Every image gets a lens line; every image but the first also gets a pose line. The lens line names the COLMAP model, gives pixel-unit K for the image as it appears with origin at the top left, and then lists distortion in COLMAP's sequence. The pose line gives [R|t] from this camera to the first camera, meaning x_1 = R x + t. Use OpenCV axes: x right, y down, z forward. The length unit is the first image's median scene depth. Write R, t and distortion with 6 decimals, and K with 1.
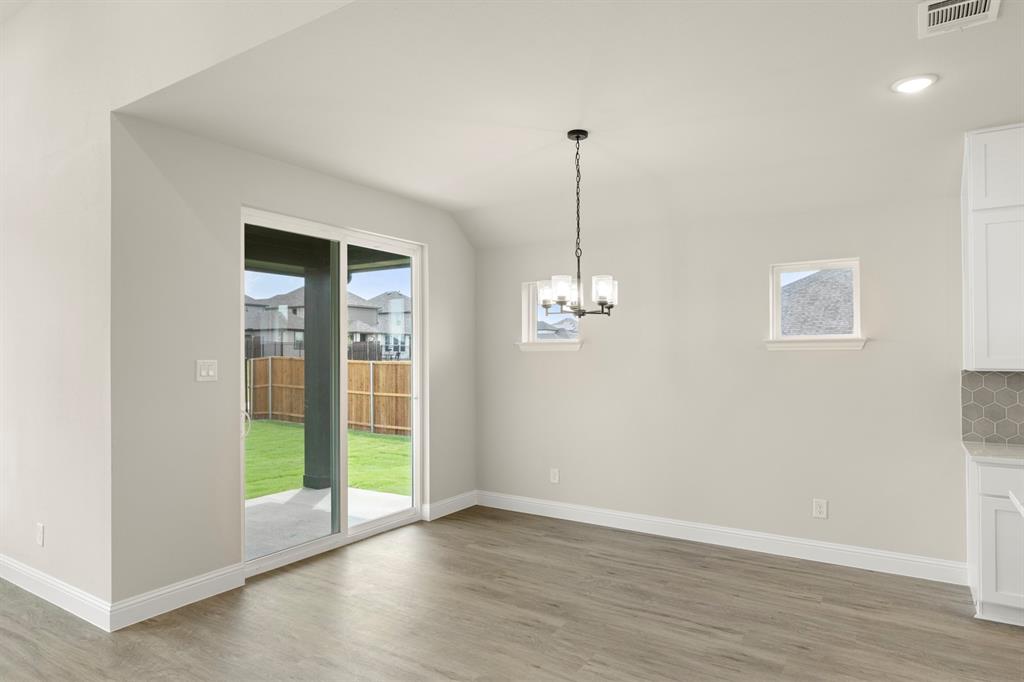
lens RADIAL K [[605.7, 0, 501.0], [0, 605.7, 345.1], [0, 0, 1]] dist [0.005599, 0.001739]
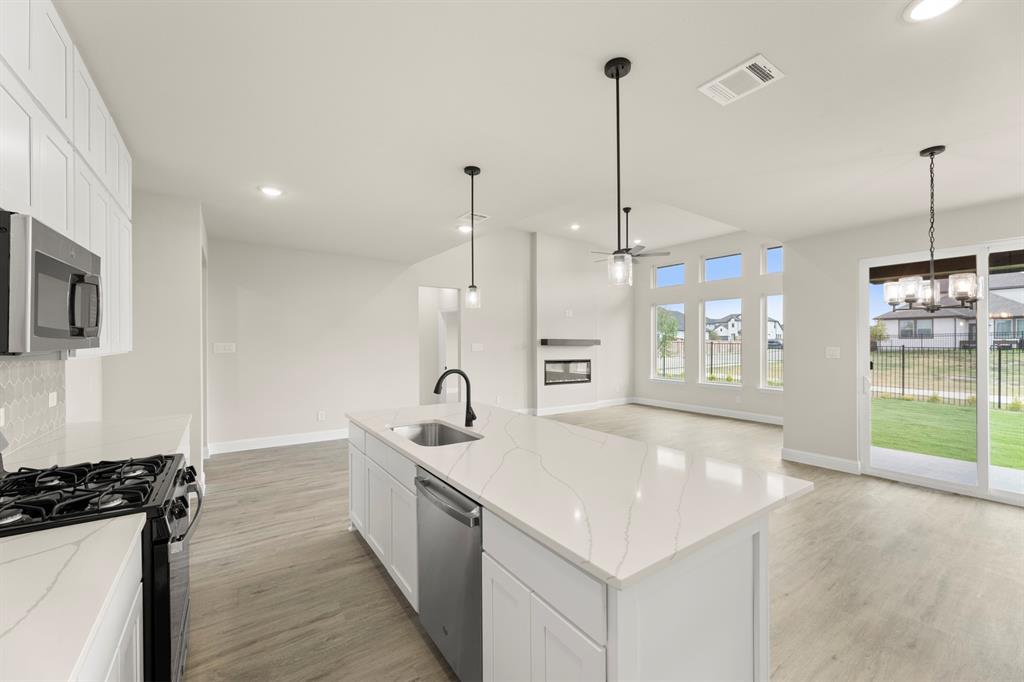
lens RADIAL K [[416.5, 0, 521.2], [0, 416.5, 343.3], [0, 0, 1]] dist [-0.001023, -0.000247]
pose [[-0.357705, -0.001962, -0.933833, 1.110167], [0.007882, 0.999956, -0.005120, 0.010899], [0.933801, -0.009192, -0.357674, 0.545813]]
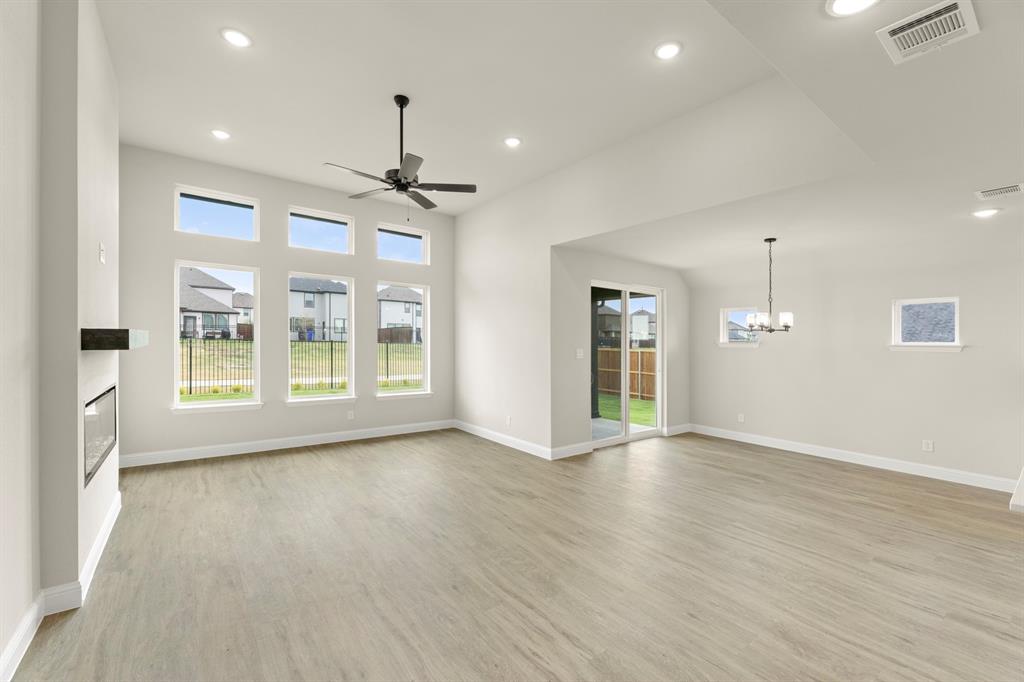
lens RADIAL K [[424.2, 0, 509.4], [0, 424.2, 332.9], [0, 0, 1]] dist [0.010214, -0.000453]
pose [[0.946711, 0.012446, -0.321844, -0.228779], [-0.015063, 0.999871, -0.005644, -0.023290], [0.321732, 0.010192, 0.946776, -0.588591]]
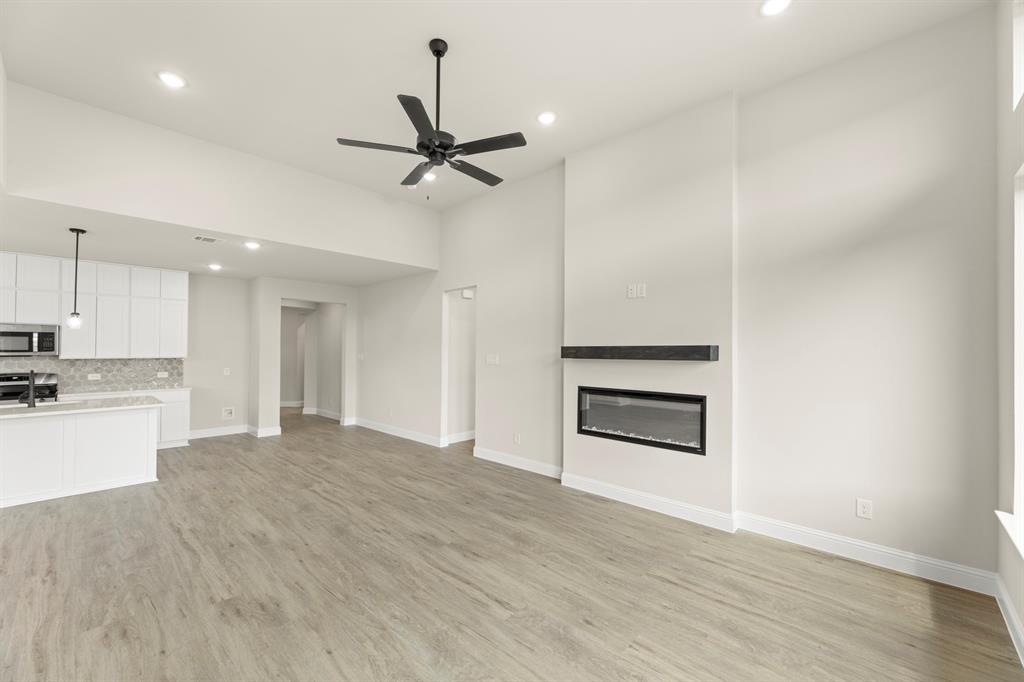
lens RADIAL K [[416.5, 0, 502.8], [0, 416.5, 347.9], [0, 0, 1]] dist [-0.001023, -0.000247]
pose [[-0.983640, -0.000555, 0.180147, -1.085370], [-0.003529, 0.999863, -0.016190, 0.002010], [-0.180113, -0.016561, -0.983506, 1.091795]]
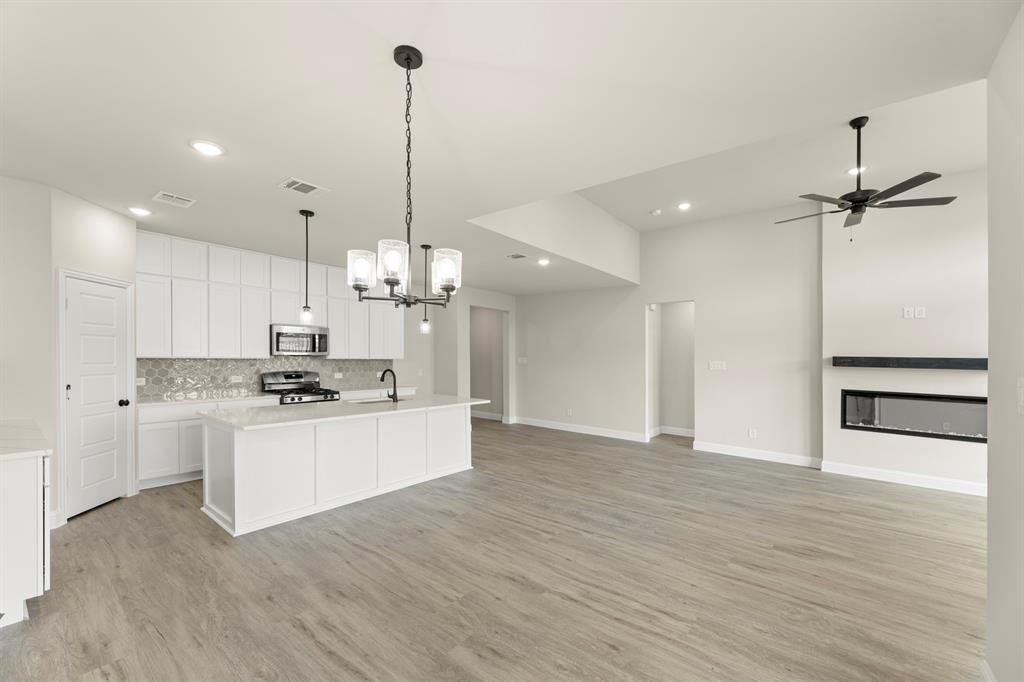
lens RADIAL K [[416.5, 0, 490.7], [0, 416.5, 345.0], [0, 0, 1]] dist [-0.001023, -0.000247]
pose [[-0.992594, -0.016666, 0.120333, -0.018046], [-0.021465, 0.999020, -0.038695, 0.020644], [-0.119570, -0.040991, -0.991979, 1.470600]]
